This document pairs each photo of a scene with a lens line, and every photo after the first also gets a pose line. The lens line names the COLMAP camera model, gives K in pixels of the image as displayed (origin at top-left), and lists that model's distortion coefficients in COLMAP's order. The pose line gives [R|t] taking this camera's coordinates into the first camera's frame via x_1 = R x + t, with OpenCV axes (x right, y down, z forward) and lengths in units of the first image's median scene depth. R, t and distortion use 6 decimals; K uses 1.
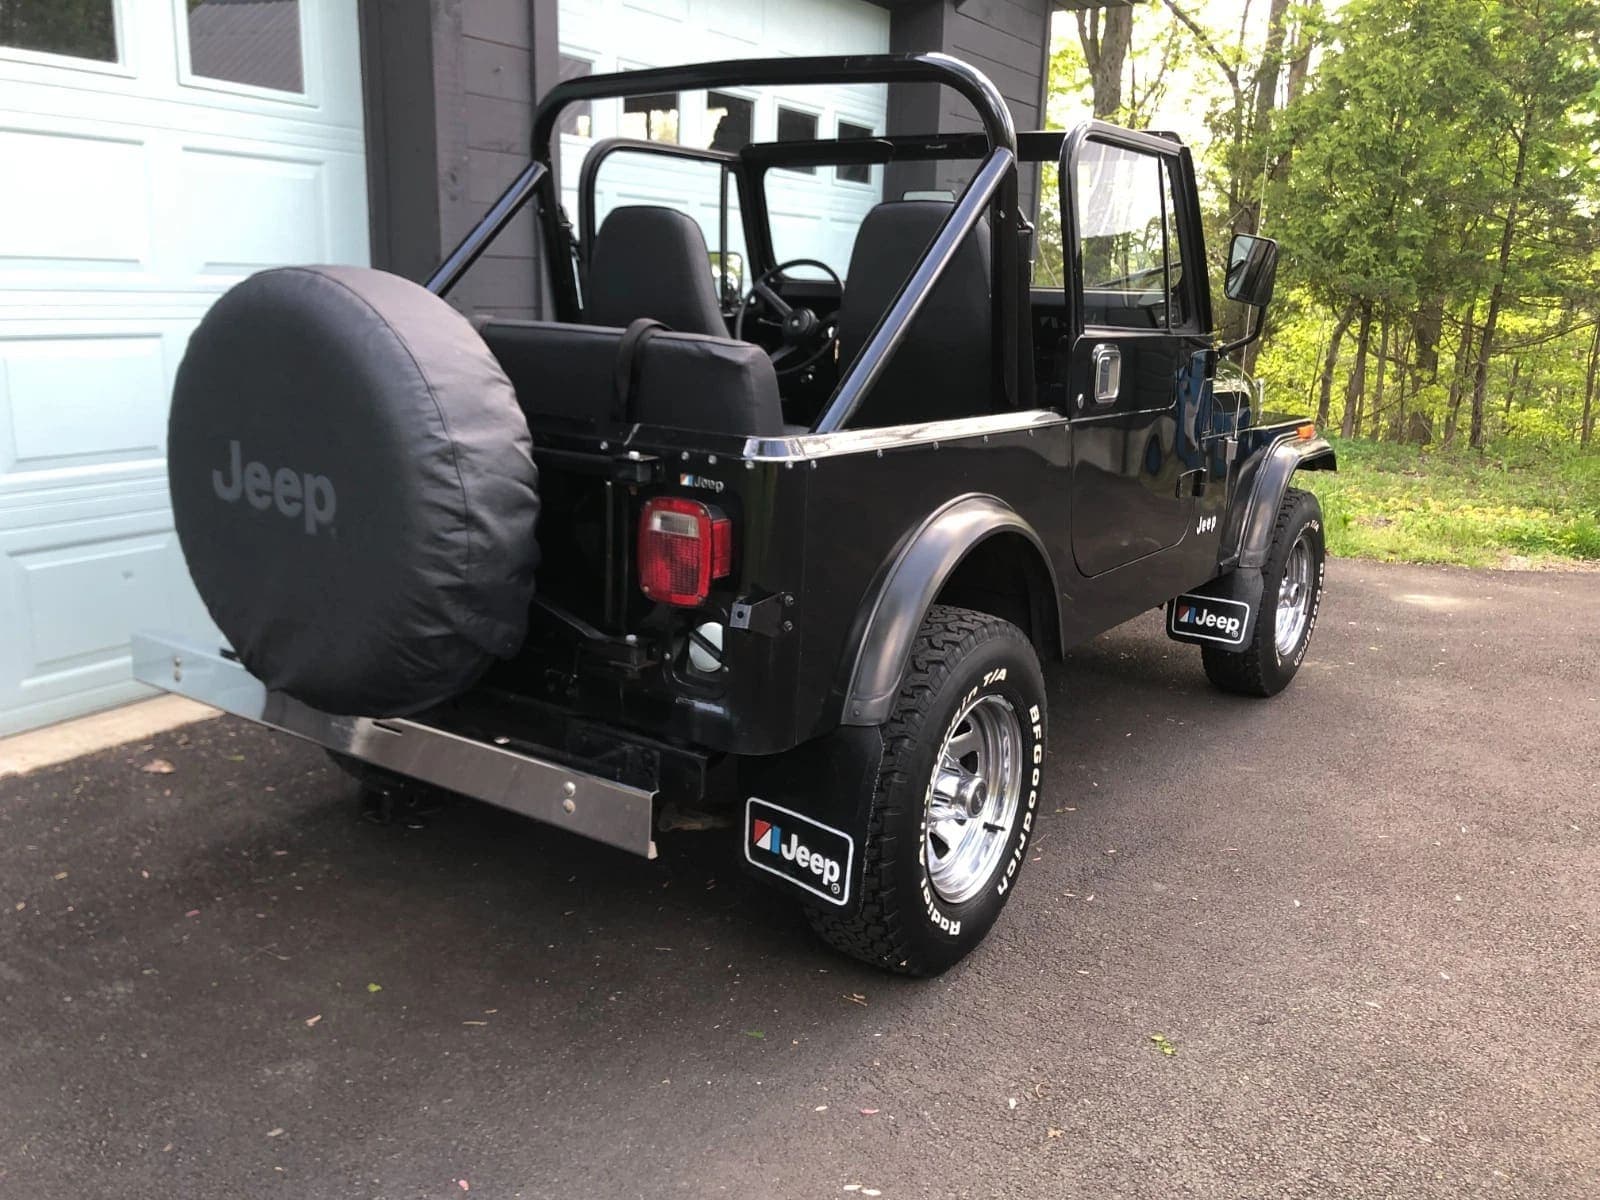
lens RADIAL K [[1330.3, 0, 808.4], [0, 1330.3, 599.8], [0, 0, 1]] dist [0.028244, -0.006111]
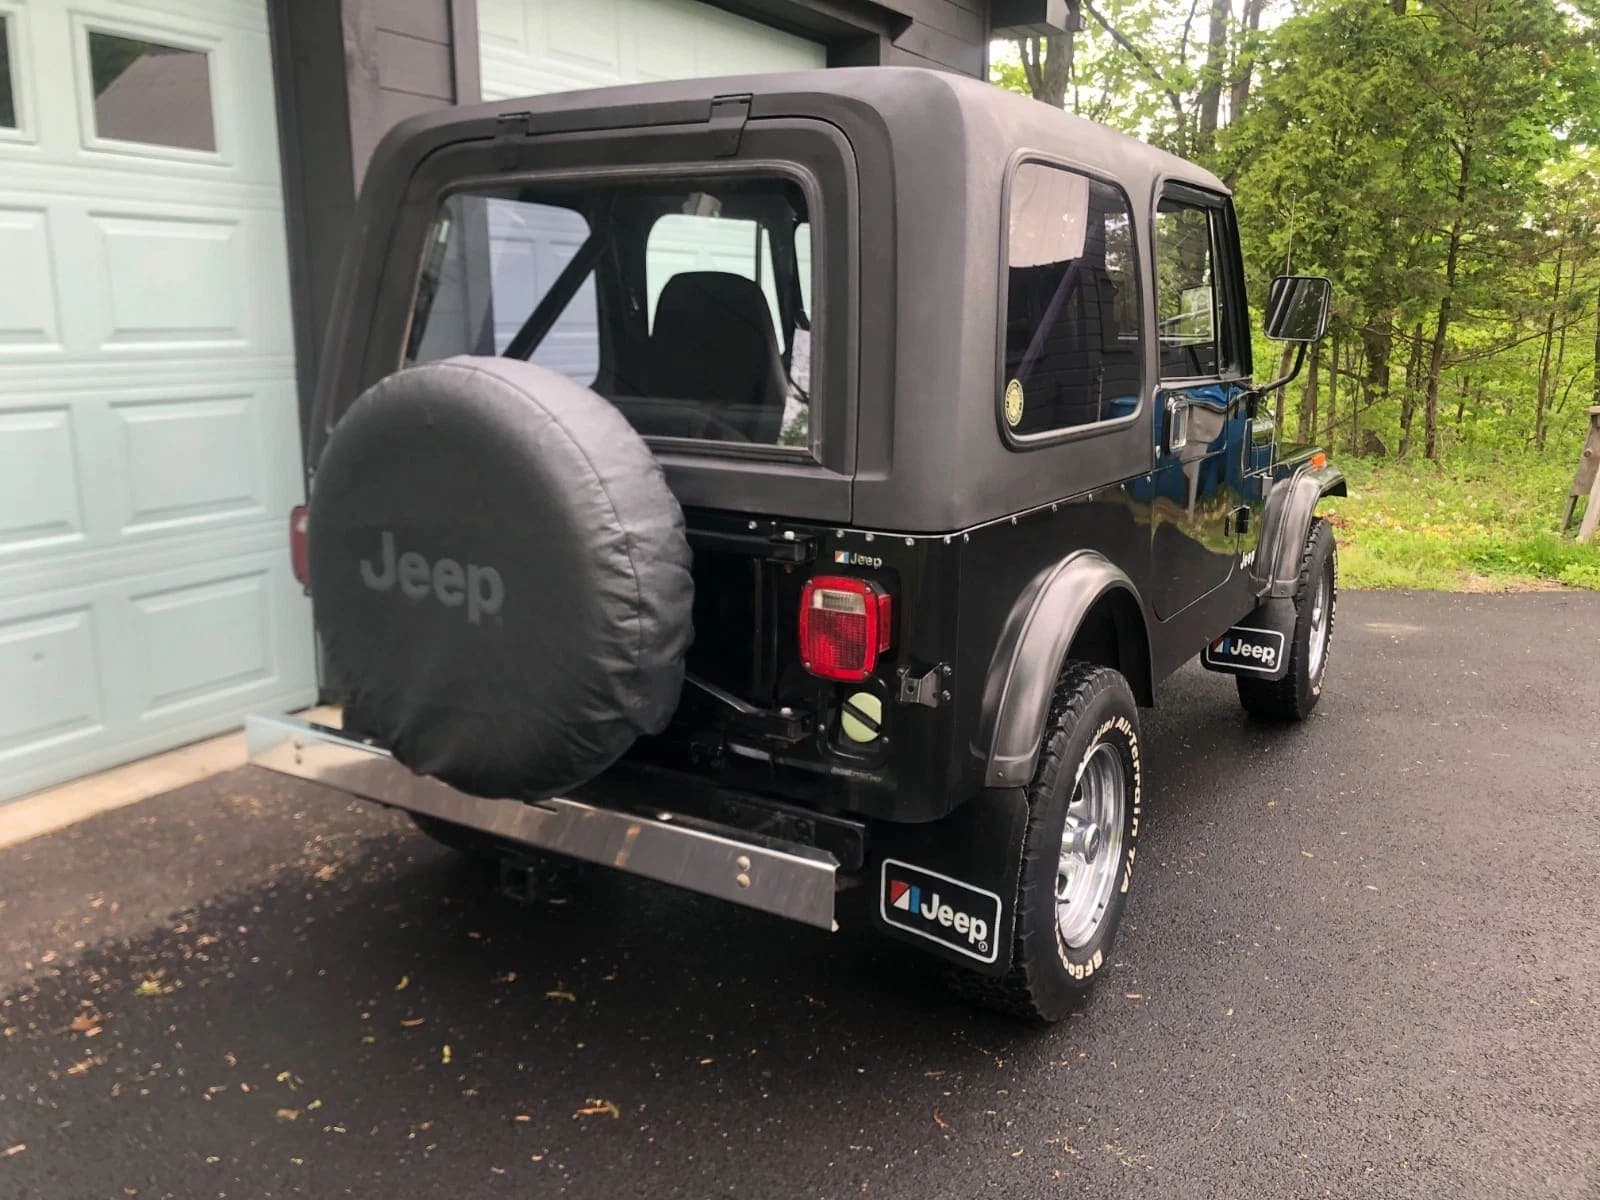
lens RADIAL K [[1330.3, 0, 808.4], [0, 1330.3, 599.8], [0, 0, 1]] dist [0.028244, -0.006111]
pose [[0.998864, -0.035191, 0.032138, -0.137050], [0.035756, 0.999213, -0.017164, -0.037096], [-0.031509, 0.018294, 0.999336, -0.026567]]
